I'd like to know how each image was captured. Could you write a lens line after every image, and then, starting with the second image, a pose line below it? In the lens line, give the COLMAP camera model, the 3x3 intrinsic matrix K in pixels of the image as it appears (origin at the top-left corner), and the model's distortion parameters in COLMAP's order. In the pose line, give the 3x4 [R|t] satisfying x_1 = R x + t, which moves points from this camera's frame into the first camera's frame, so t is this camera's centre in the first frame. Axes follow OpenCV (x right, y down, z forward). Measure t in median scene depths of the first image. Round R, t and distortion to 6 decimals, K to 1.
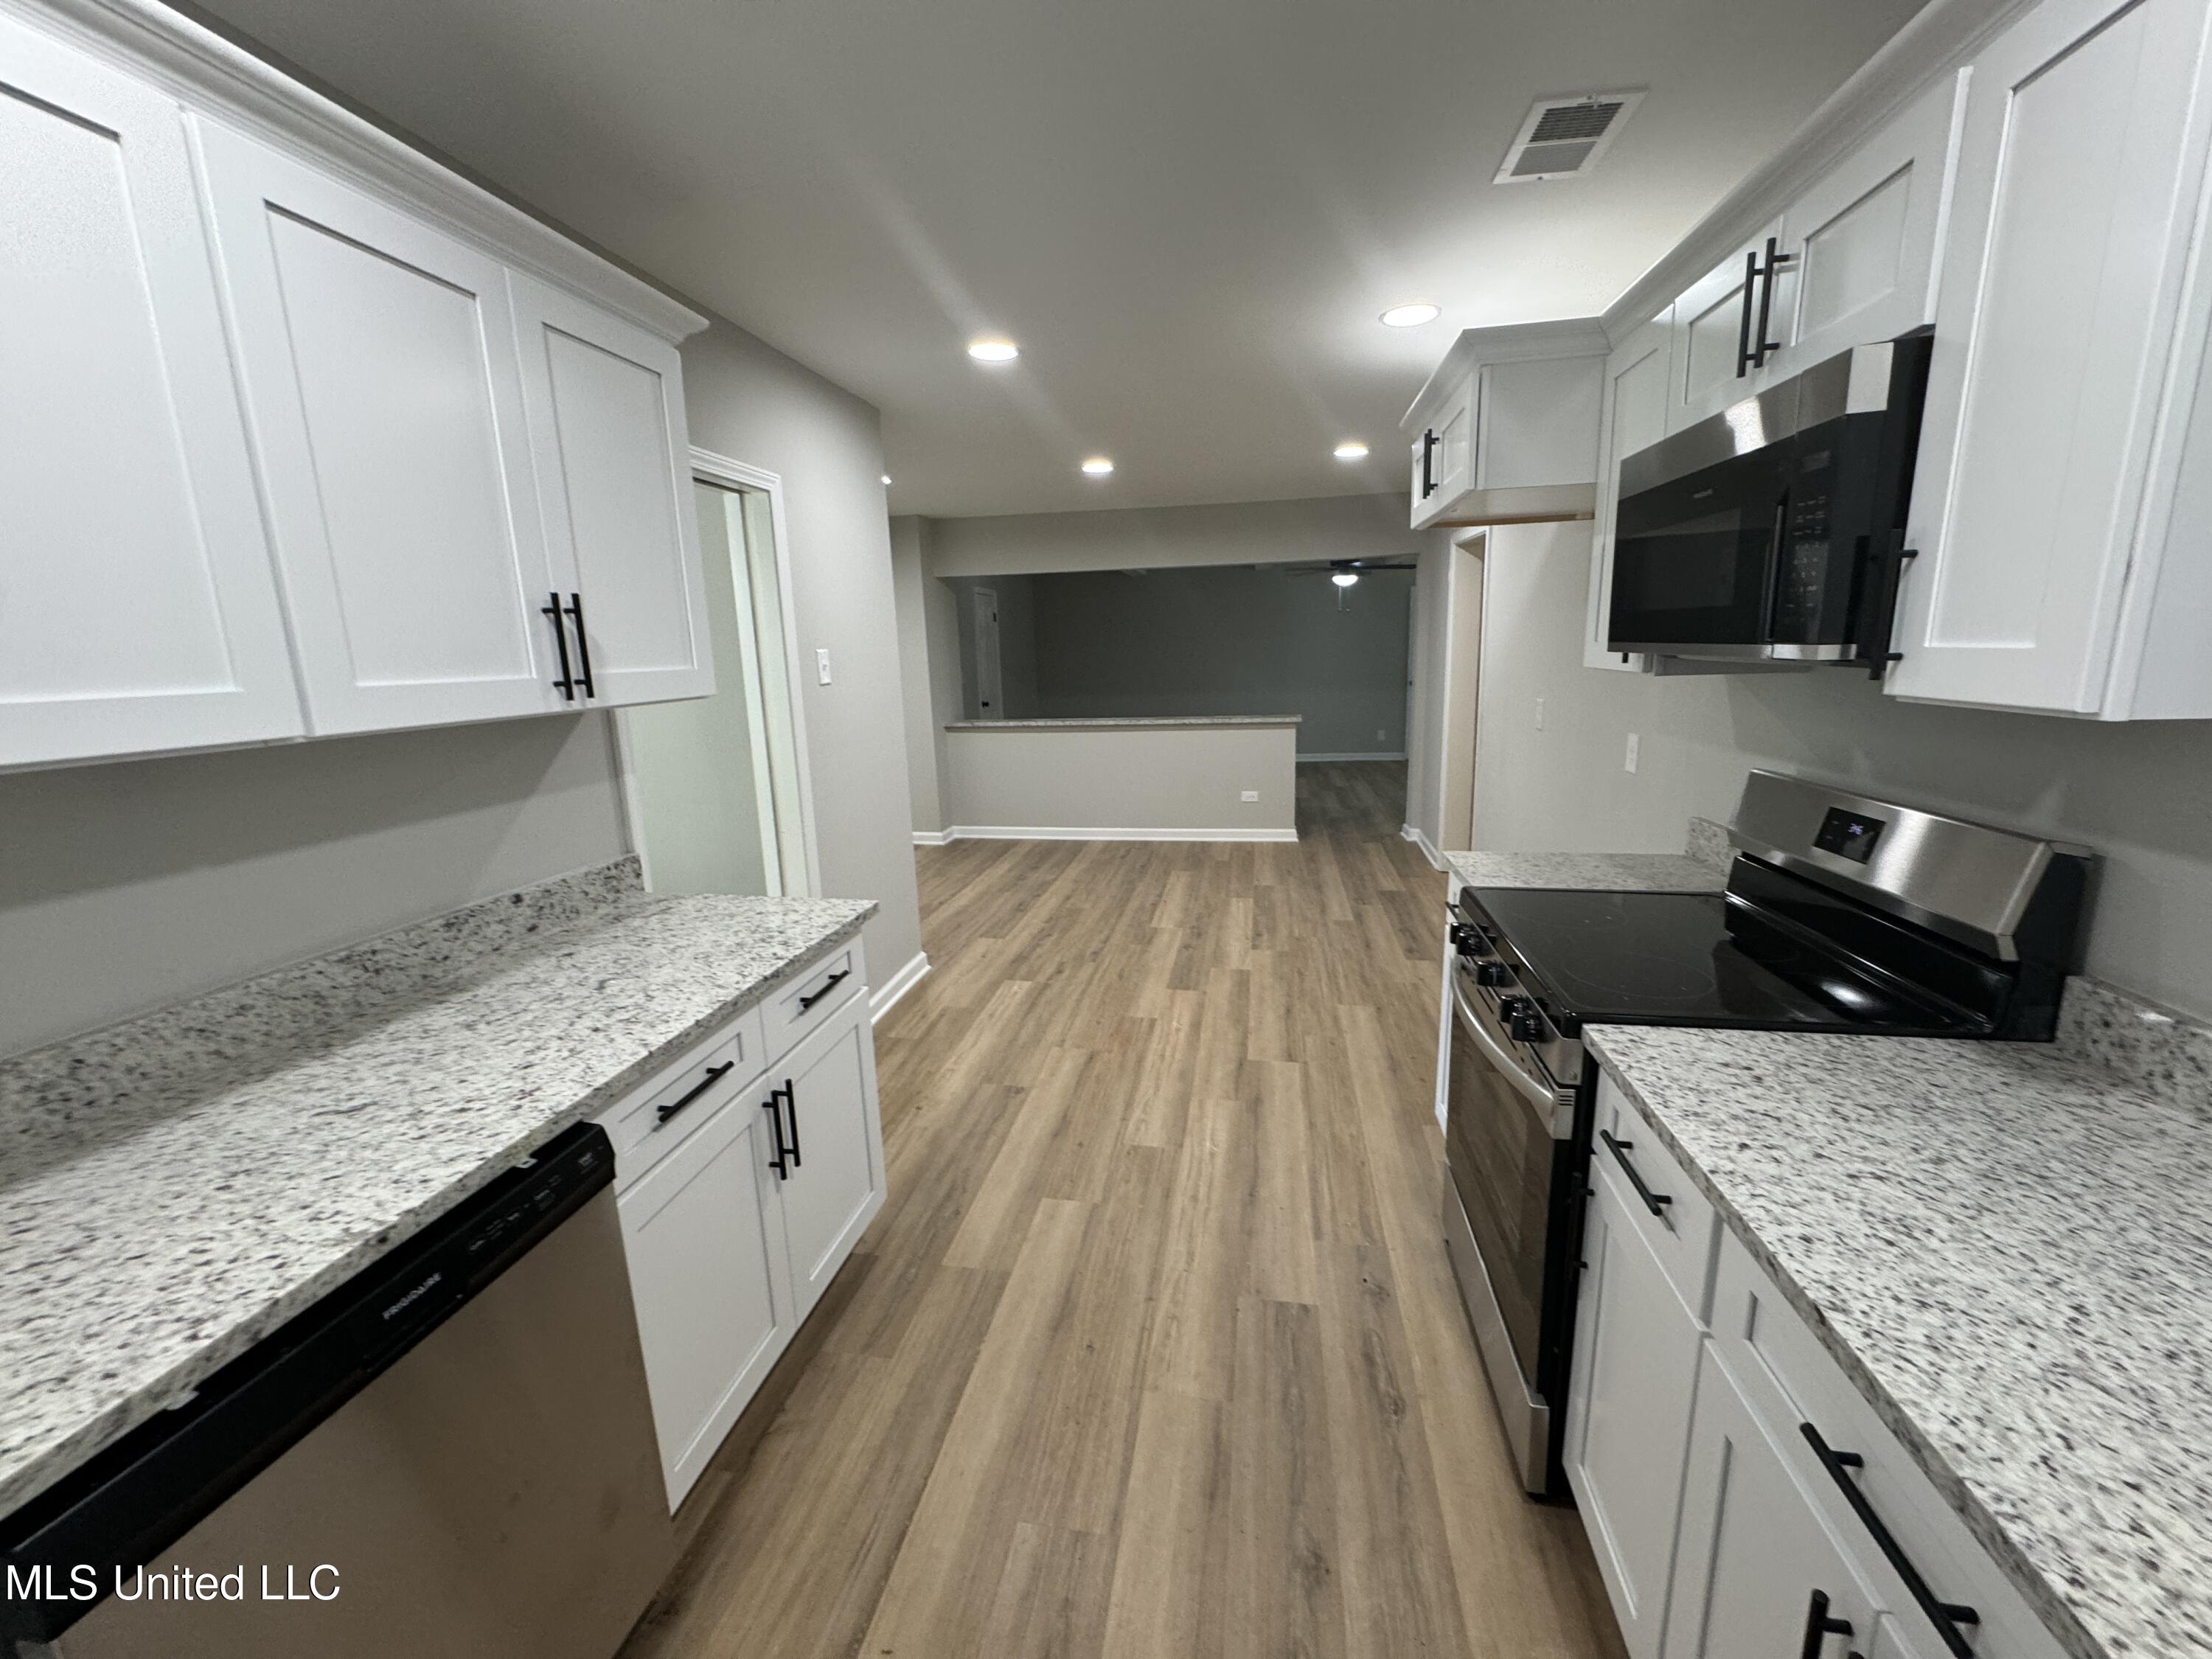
lens RADIAL K [[883.5, 0, 1115.9], [0, 883.5, 827.1], [0, 0, 1]] dist [-0.001292, -0.000163]
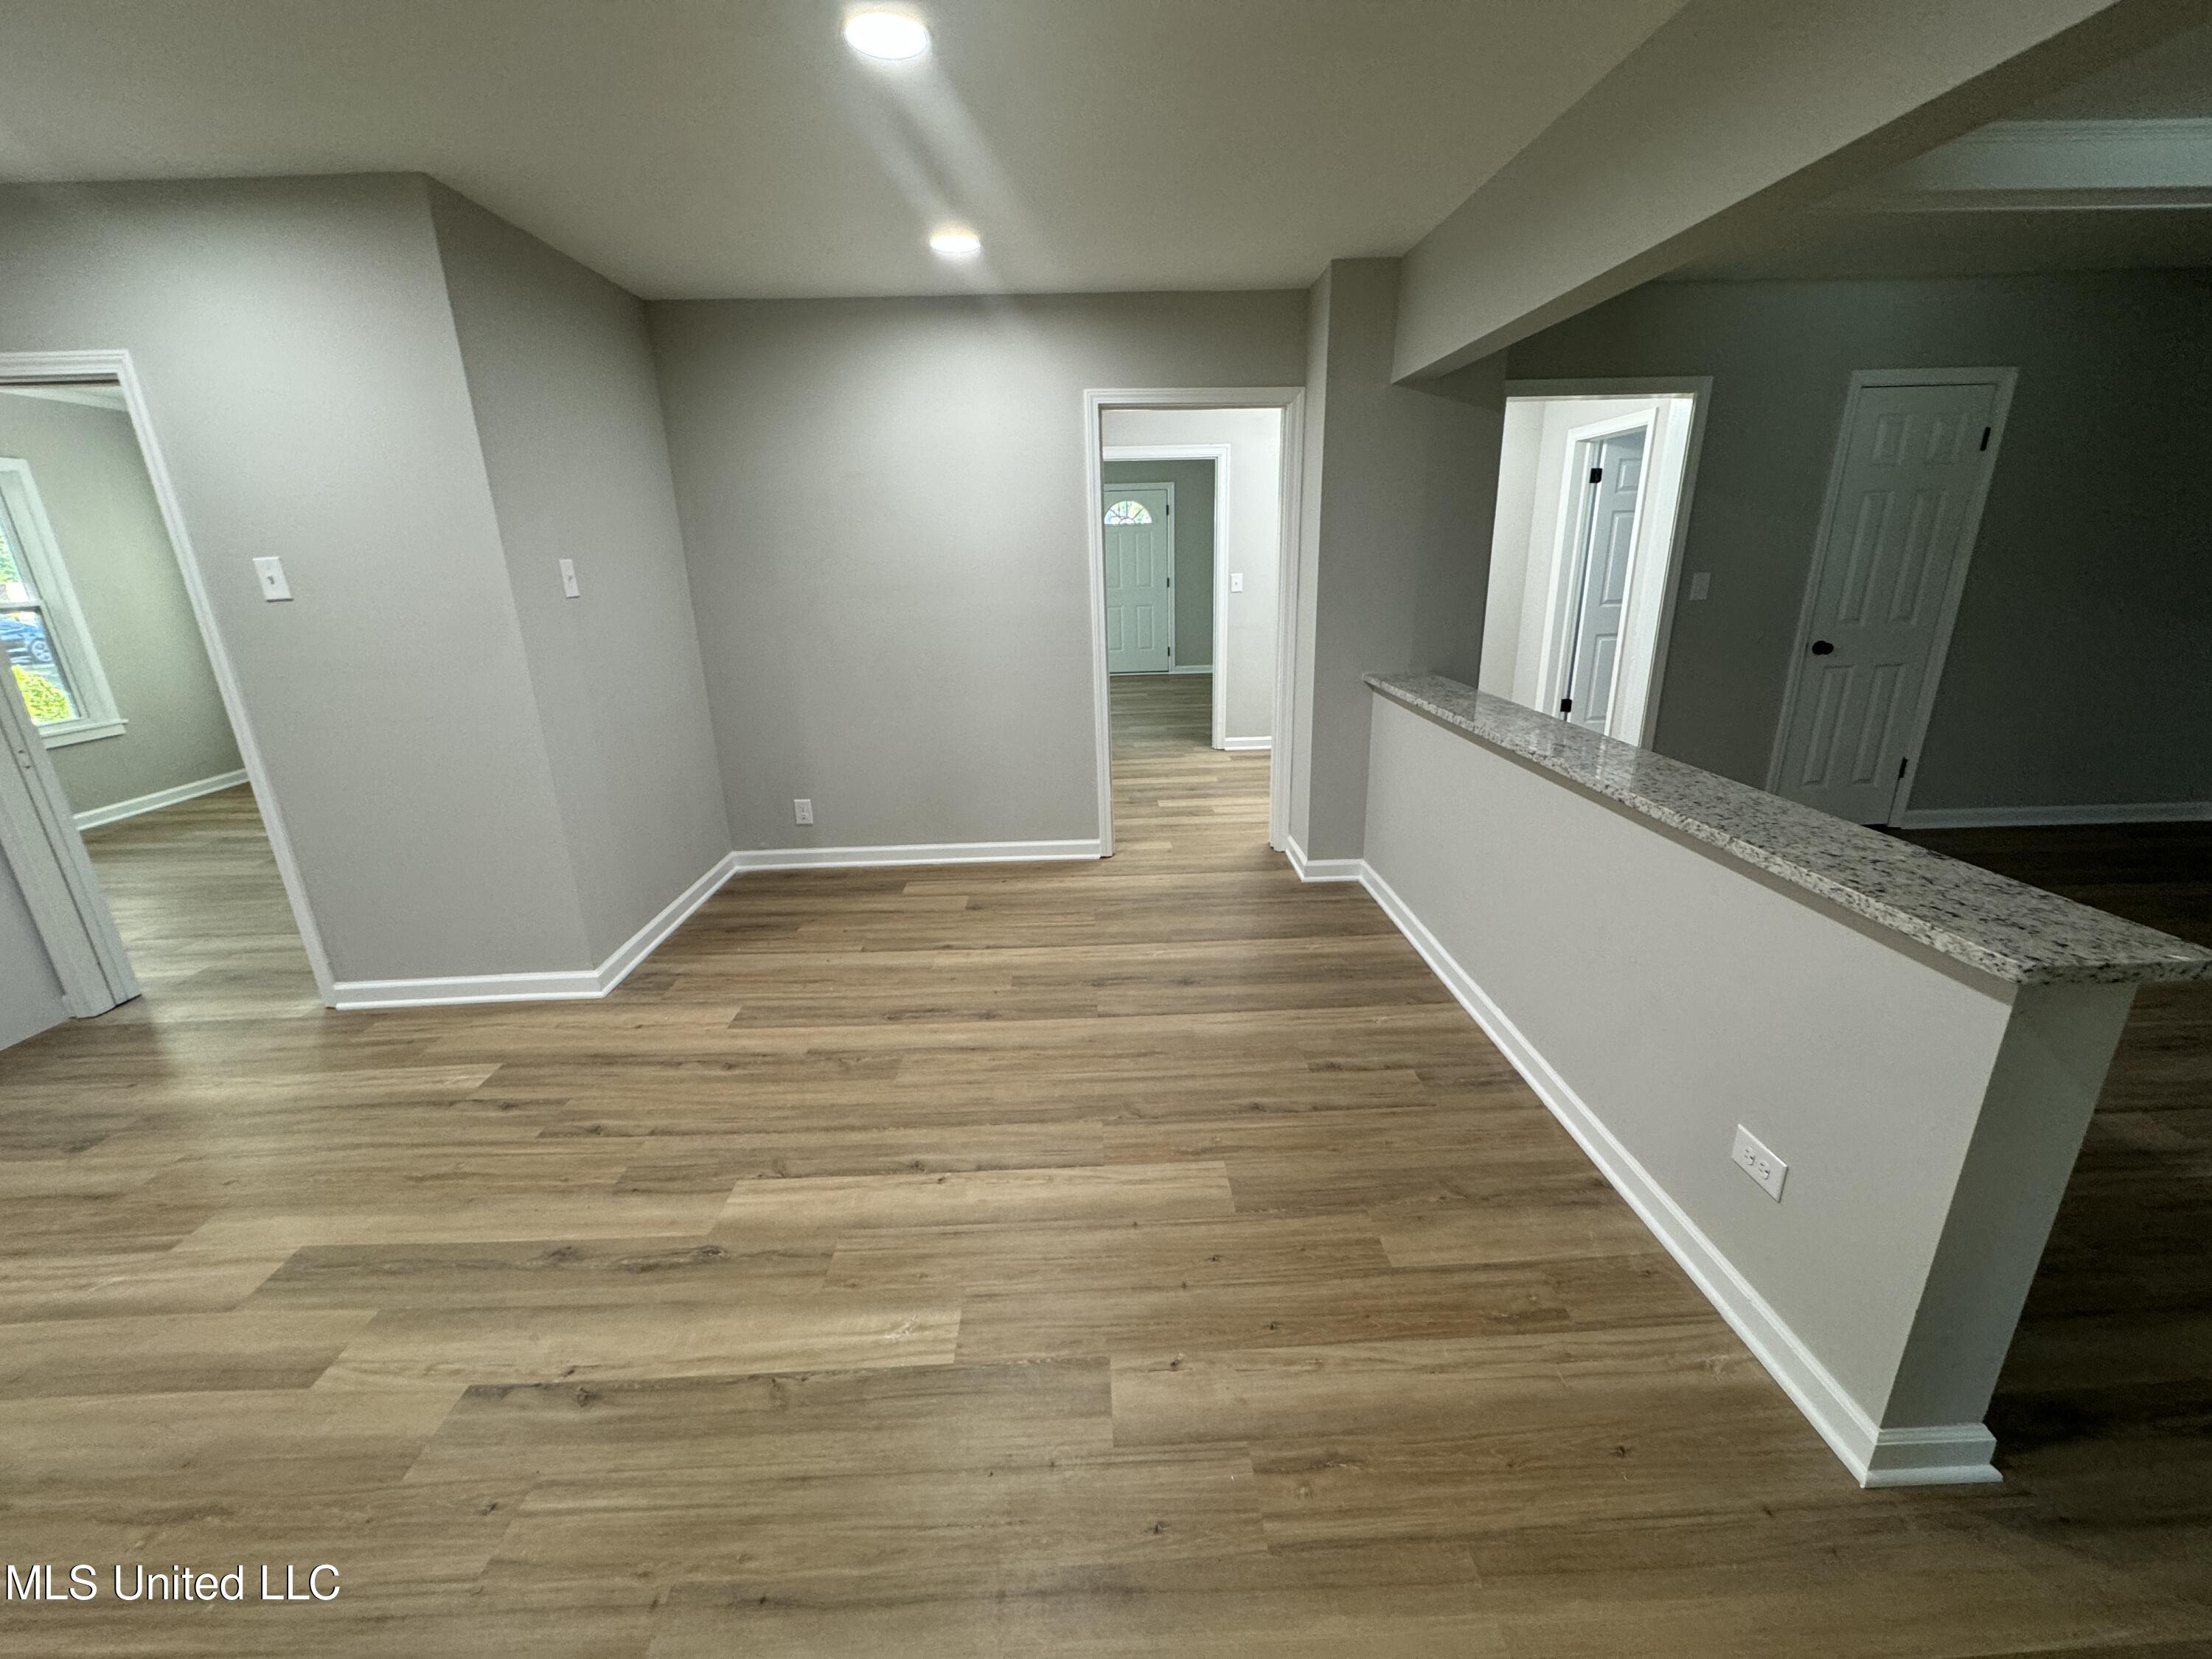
lens RADIAL K [[883.5, 0, 1112.6], [0, 883.5, 820.9], [0, 0, 1]] dist [-0.001292, -0.000163]
pose [[0.197538, 0.312008, -0.929317, 0.493884], [-0.181452, 0.943253, 0.278117, -0.251561], [0.963356, 0.113688, 0.242943, 1.164388]]
